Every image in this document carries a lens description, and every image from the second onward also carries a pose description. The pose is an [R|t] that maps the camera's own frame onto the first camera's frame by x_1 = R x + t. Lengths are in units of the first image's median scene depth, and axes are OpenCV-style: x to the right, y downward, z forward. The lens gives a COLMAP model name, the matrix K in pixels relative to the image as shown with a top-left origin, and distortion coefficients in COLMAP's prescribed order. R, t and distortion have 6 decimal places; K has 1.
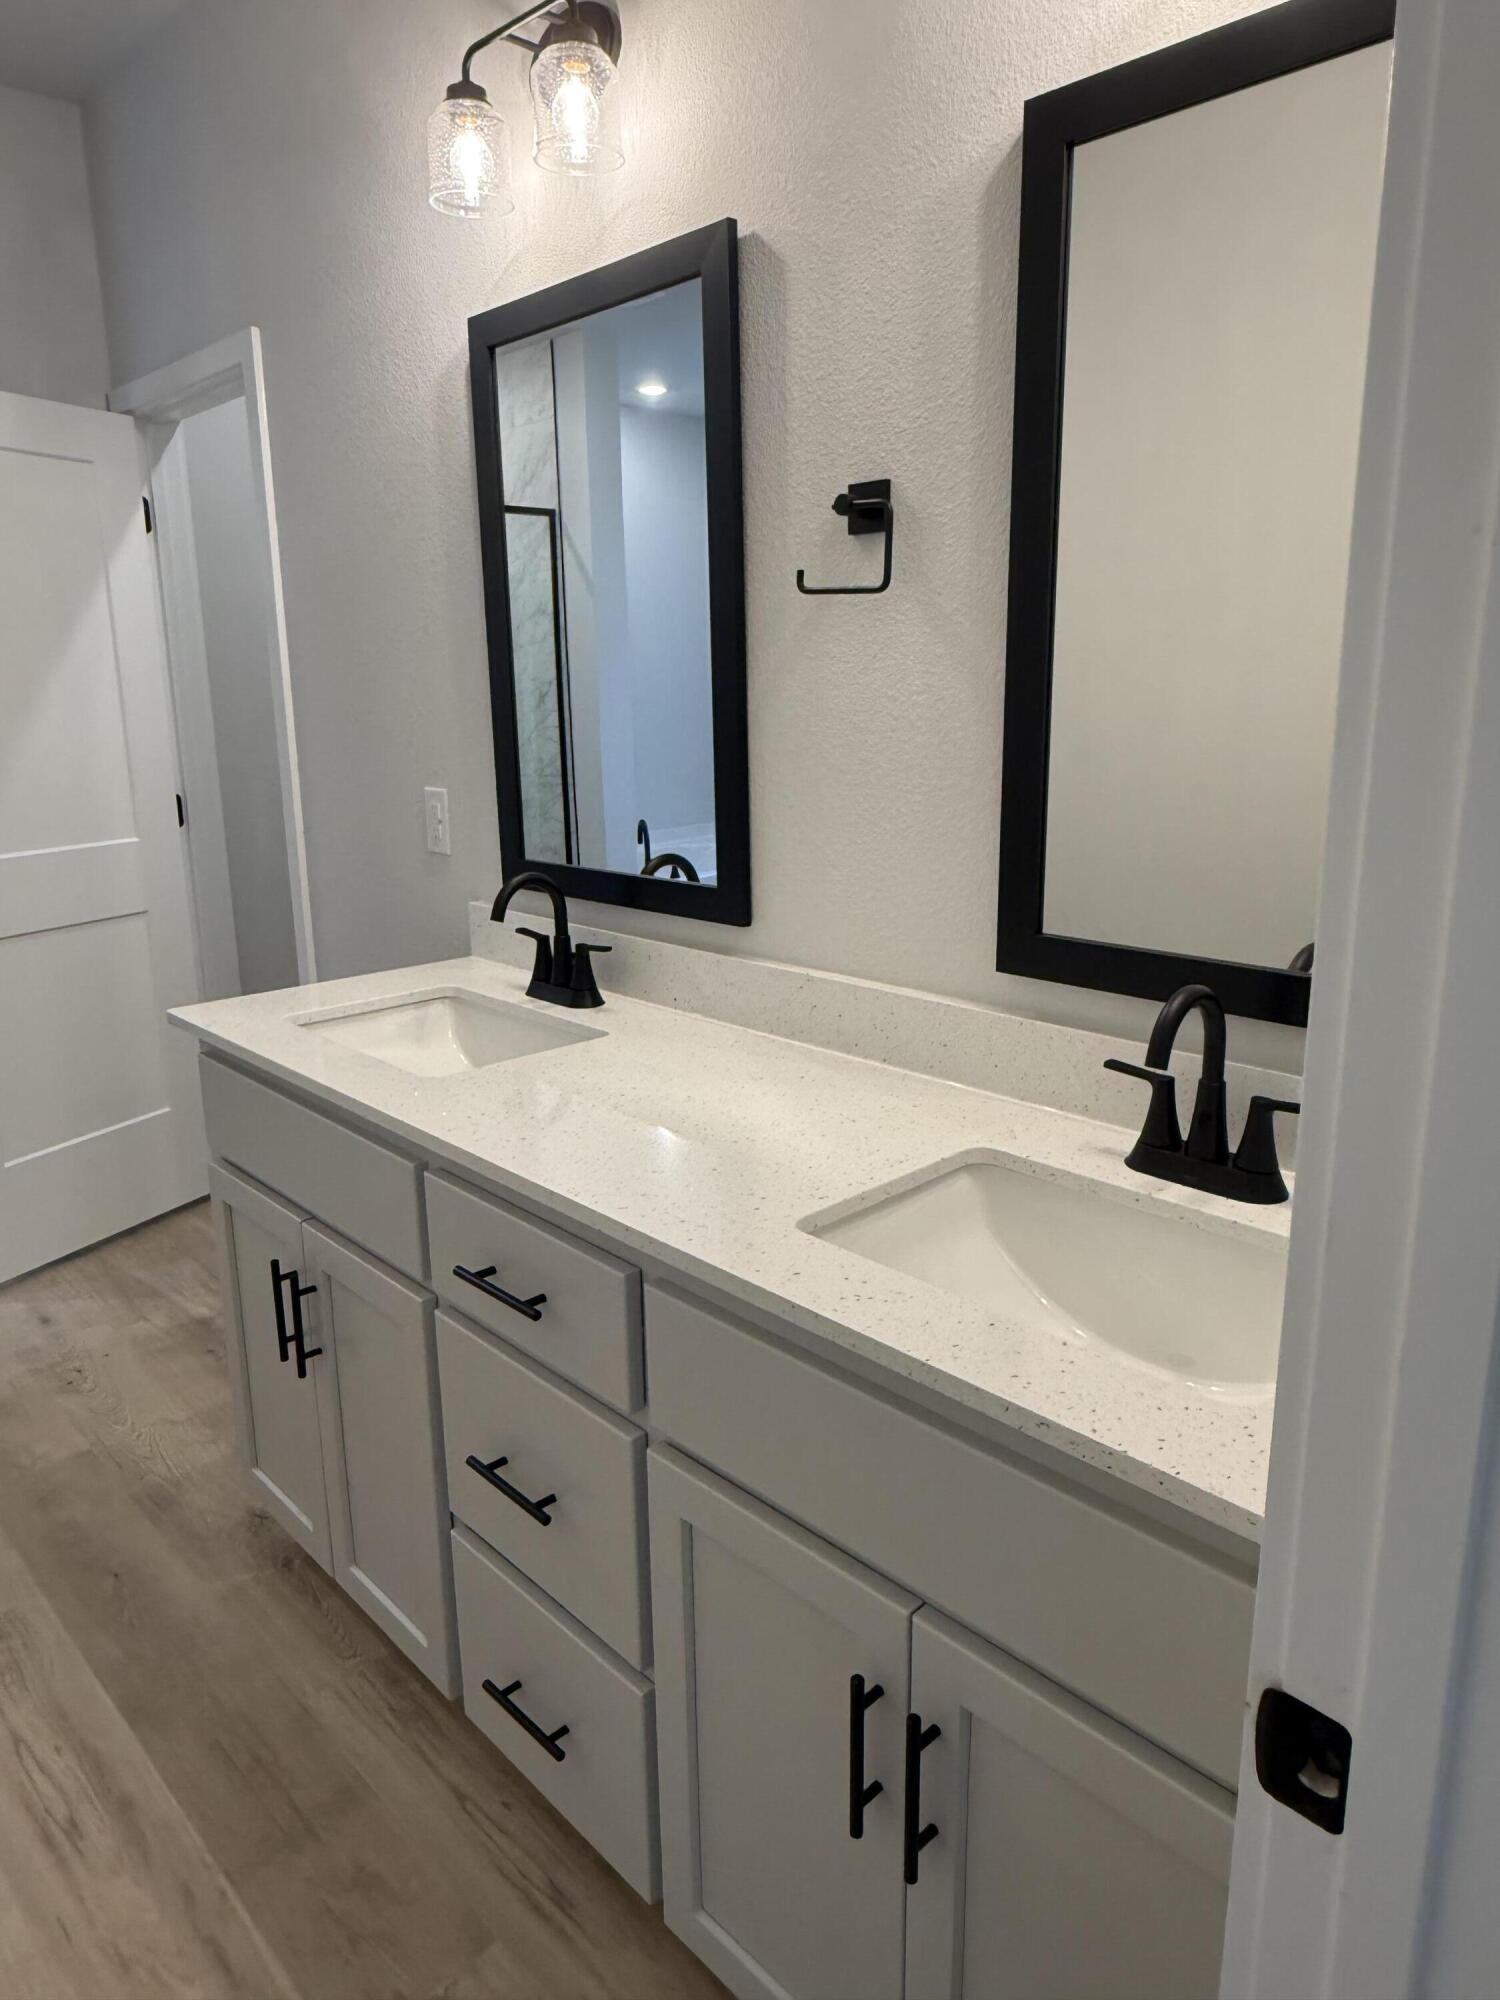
lens RADIAL K [[1291.5, 0, 759.1], [0, 1291.5, 982.7], [0, 0, 1]] dist [-0.003657, 0.005515]
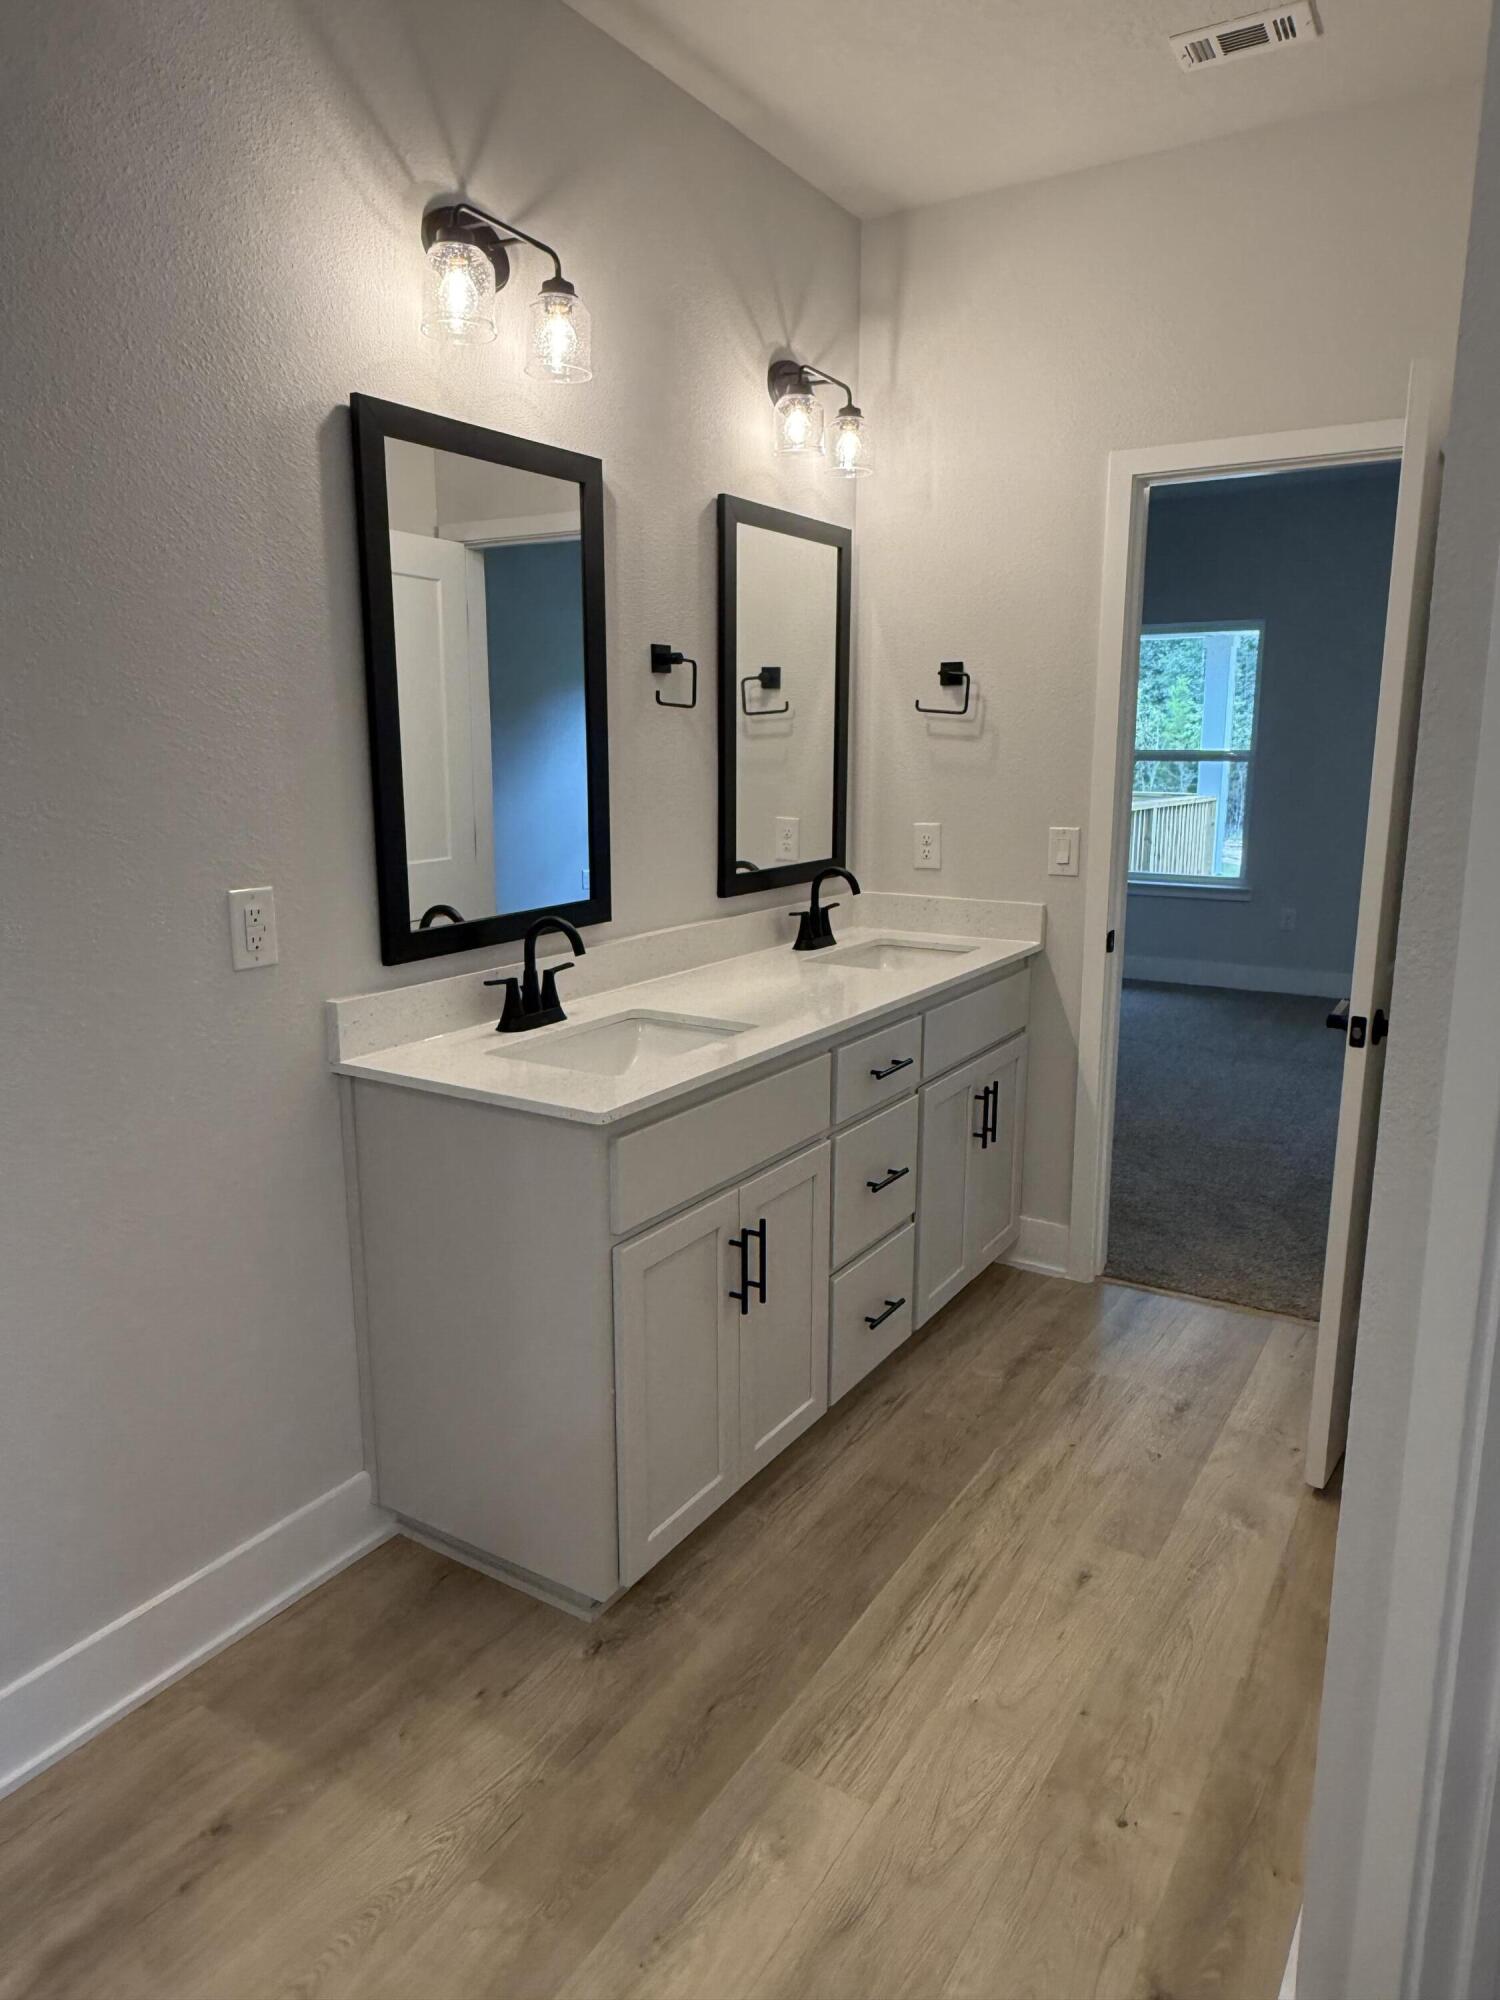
lens RADIAL K [[1291.5, 0, 744.1], [0, 1291.5, 1003.9], [0, 0, 1]] dist [-0.003657, 0.005515]
pose [[-0.233095, -0.192273, 0.953256, -1.544059], [0.218773, 0.944762, 0.244055, -0.294783], [-0.947526, 0.265434, -0.178155, 1.198087]]
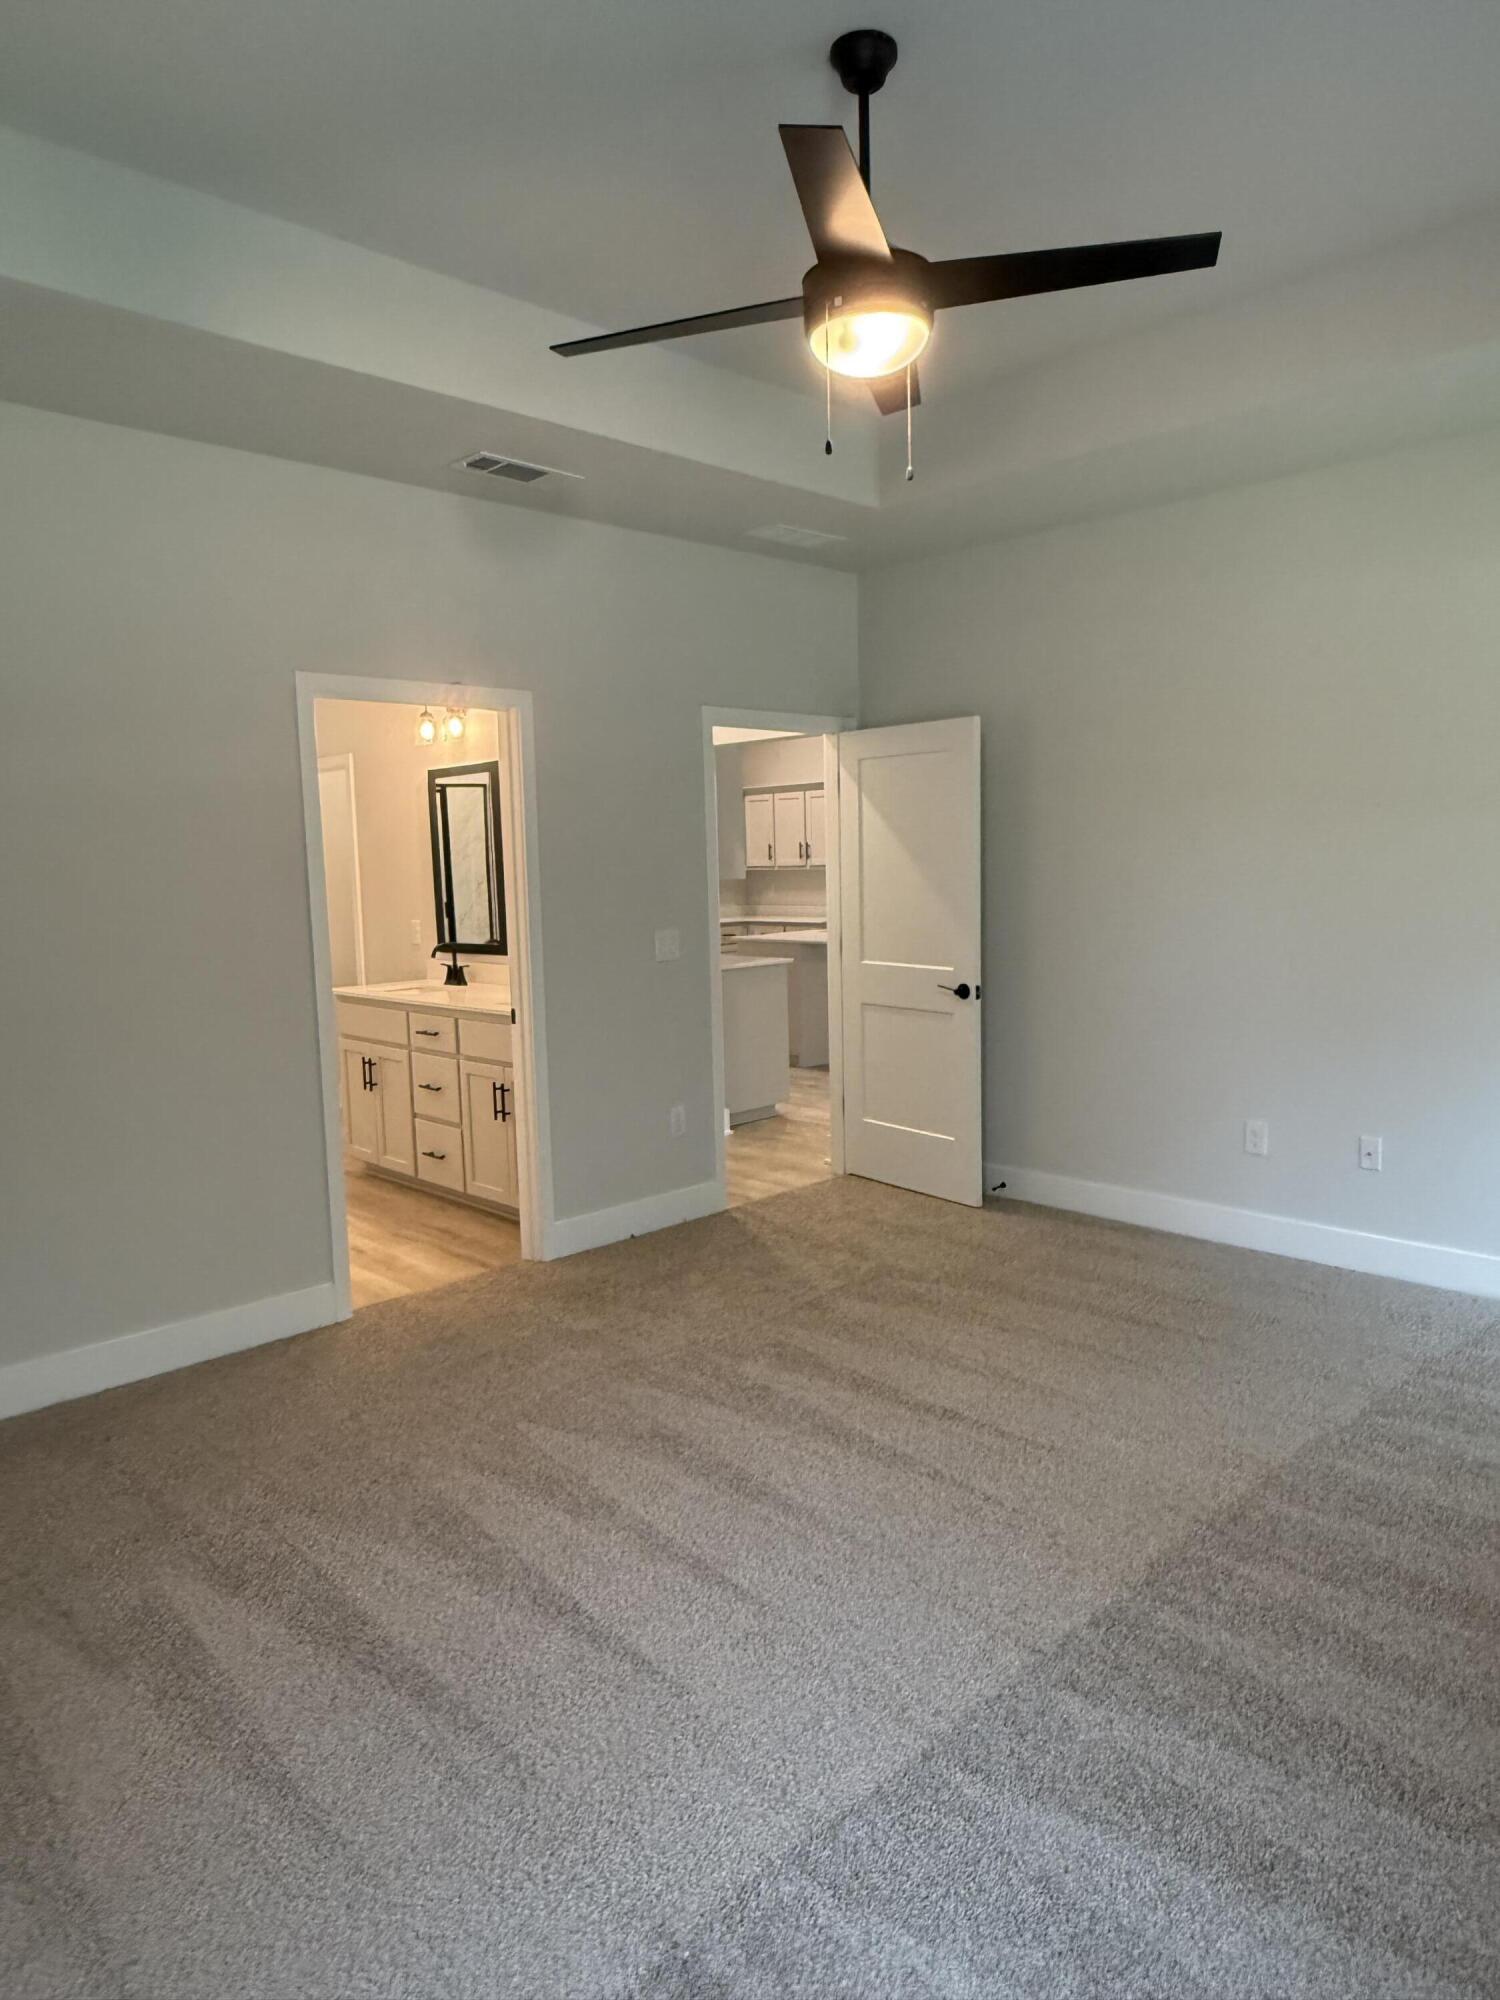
lens RADIAL K [[1291.5, 0, 758.8], [0, 1291.5, 1006.6], [0, 0, 1]] dist [-0.003657, 0.005515]
pose [[0.999845, -0.017189, 0.003906, 0.651575], [0.017517, 0.993670, -0.110961, 0.485514], [-0.001974, 0.111013, 0.993817, -2.396392]]
